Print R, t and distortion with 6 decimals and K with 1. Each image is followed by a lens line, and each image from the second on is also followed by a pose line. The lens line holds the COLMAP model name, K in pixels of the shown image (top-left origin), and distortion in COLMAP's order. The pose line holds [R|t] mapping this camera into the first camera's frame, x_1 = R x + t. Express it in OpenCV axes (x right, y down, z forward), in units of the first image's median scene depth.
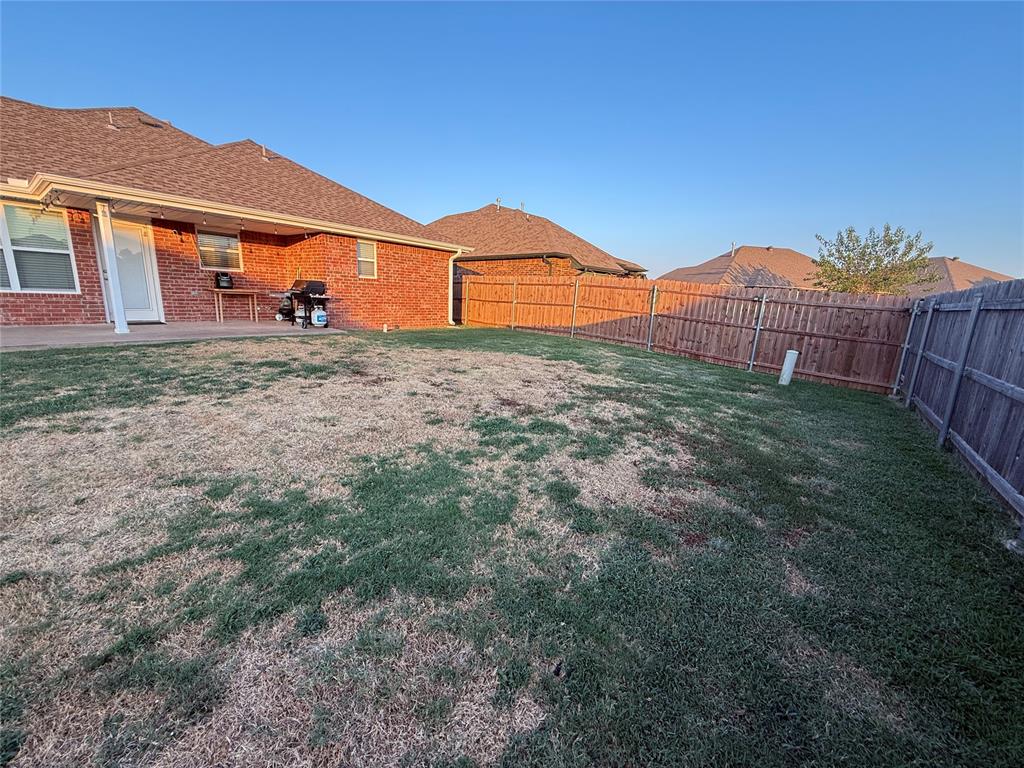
lens RADIAL K [[407.3, 0, 510.6], [0, 407.3, 384.3], [0, 0, 1]] dist [-0.001156, 0.000735]
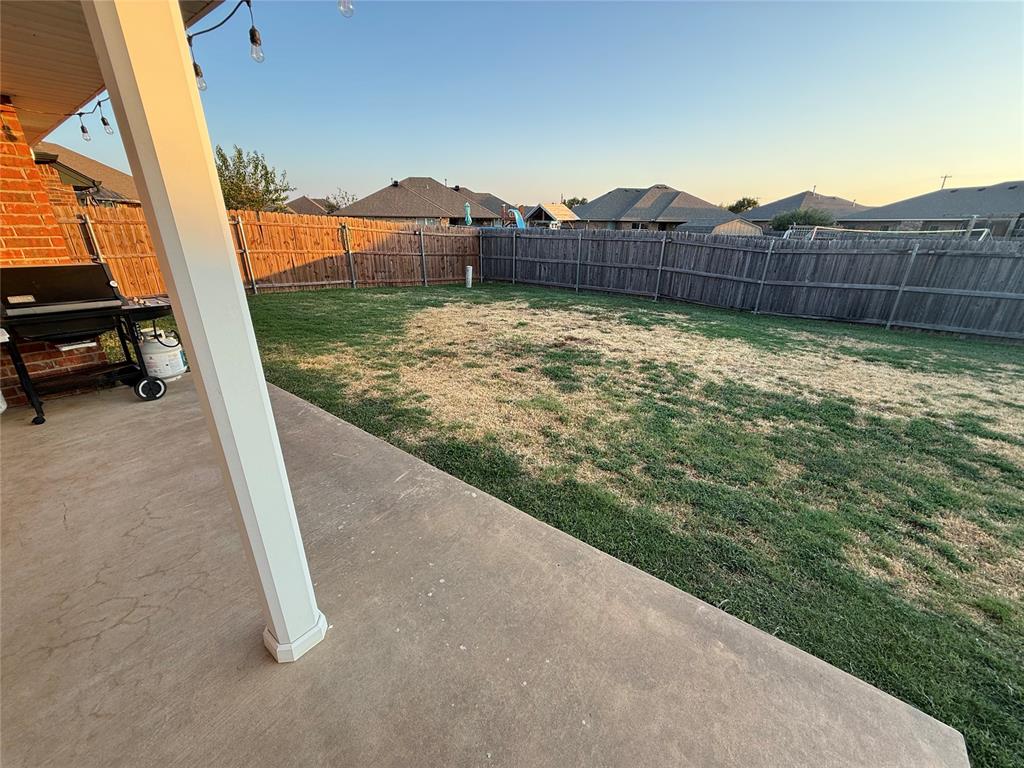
lens RADIAL K [[407.3, 0, 510.6], [0, 407.3, 384.3], [0, 0, 1]] dist [-0.001156, 0.000735]
pose [[-0.002769, -0.408127, 0.912921, -1.532494], [0.200118, 0.894231, 0.400379, -0.426285], [-0.979768, 0.183800, 0.079197, 1.198032]]
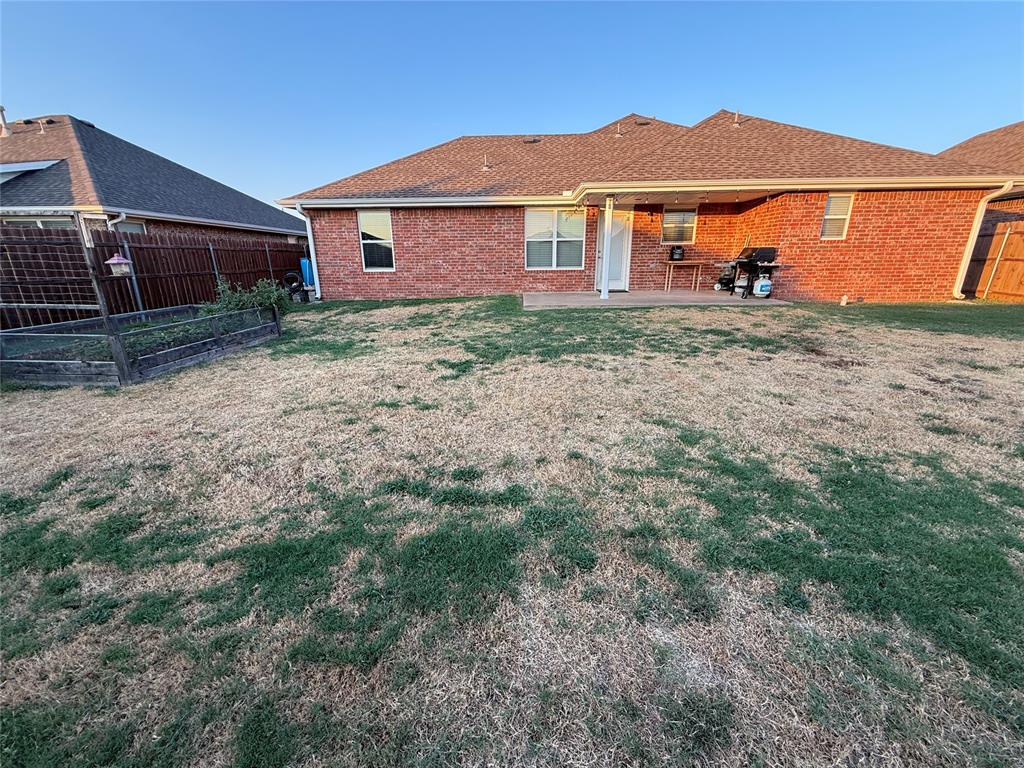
lens RADIAL K [[407.3, 0, 510.6], [0, 407.3, 384.3], [0, 0, 1]] dist [-0.001156, 0.000735]
pose [[0.594676, 0.188455, -0.781566, -0.071560], [-0.133172, 0.981799, 0.135408, 0.011412], [0.792860, 0.023559, 0.608949, -0.051500]]
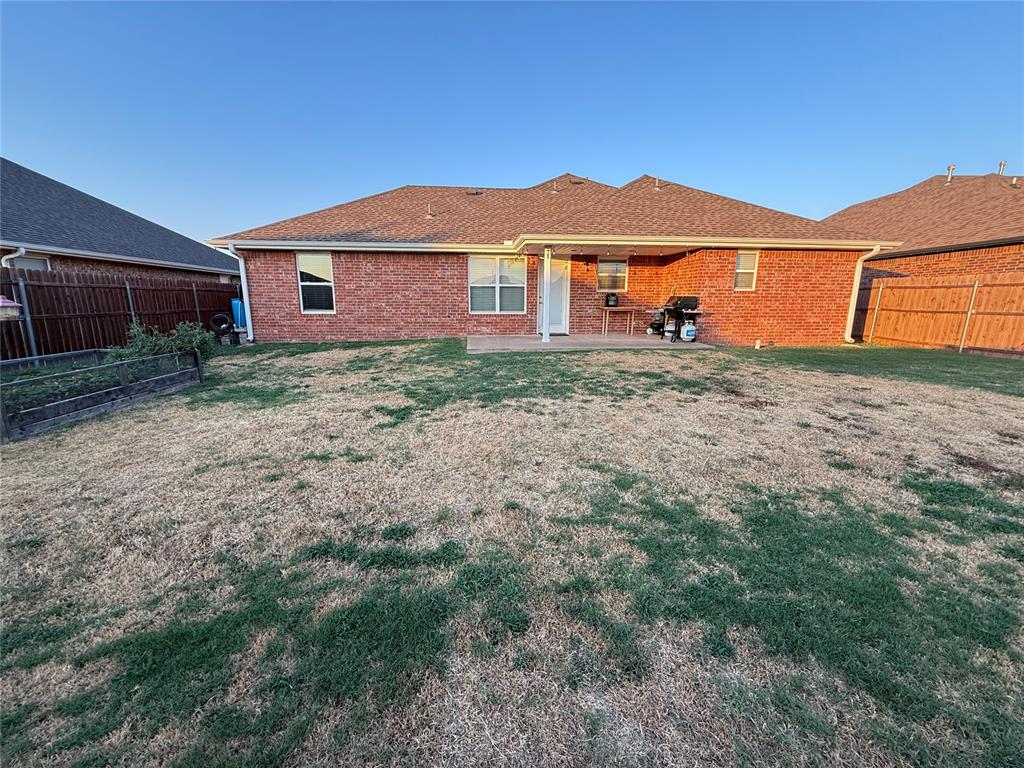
lens RADIAL K [[407.3, 0, 510.6], [0, 407.3, 384.3], [0, 0, 1]] dist [-0.001156, 0.000735]
pose [[0.691140, 0.104877, -0.715071, -0.062643], [-0.125976, 0.991750, 0.023697, -0.003982], [0.711657, 0.073704, 0.698650, -0.037645]]
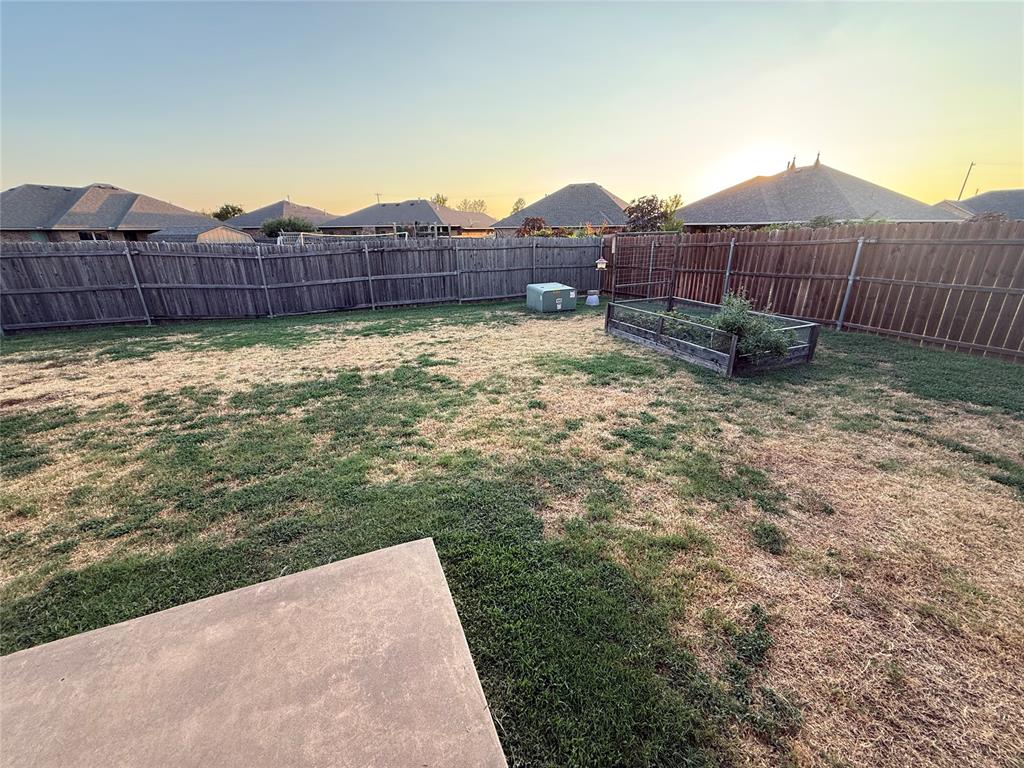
lens RADIAL K [[407.3, 0, 510.6], [0, 407.3, 384.3], [0, 0, 1]] dist [-0.001156, 0.000735]
pose [[-0.867479, -0.209420, 0.451247, -1.612125], [0.074505, 0.842154, 0.534065, -0.420931], [-0.491863, 0.496910, -0.714948, 1.163445]]
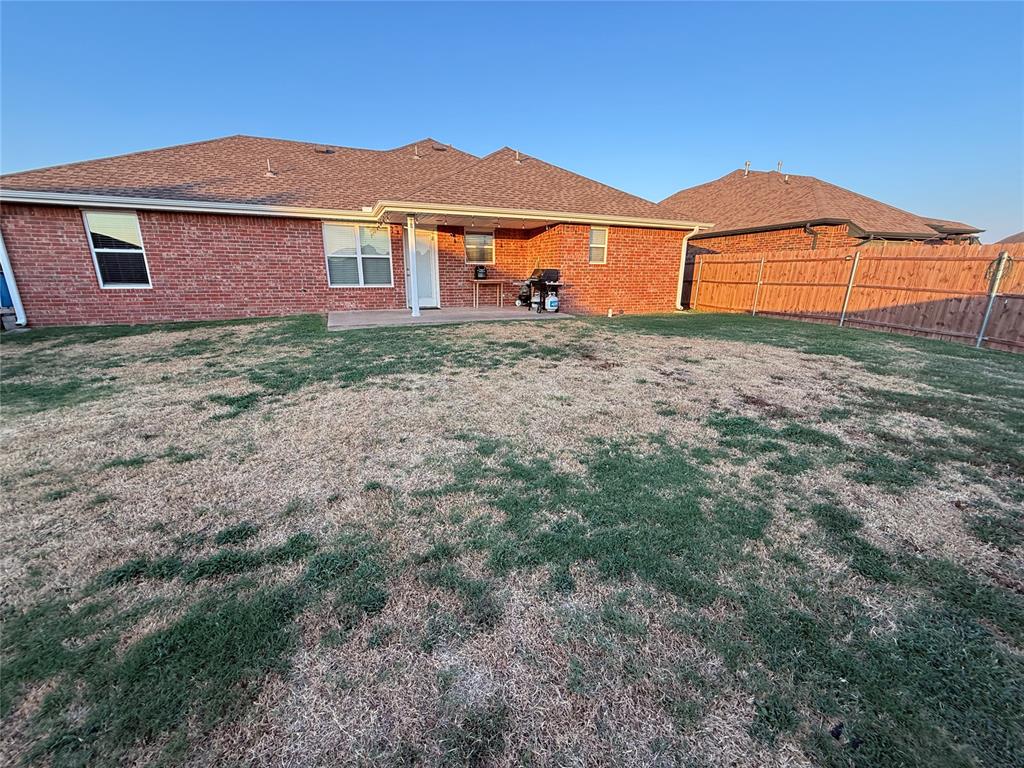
lens RADIAL K [[407.3, 0, 510.6], [0, 407.3, 384.3], [0, 0, 1]] dist [-0.001156, 0.000735]
pose [[0.871099, 0.089390, -0.482904, -0.038782], [-0.070822, 0.995882, 0.056593, -0.002806], [0.485974, -0.015097, 0.873843, -0.013678]]
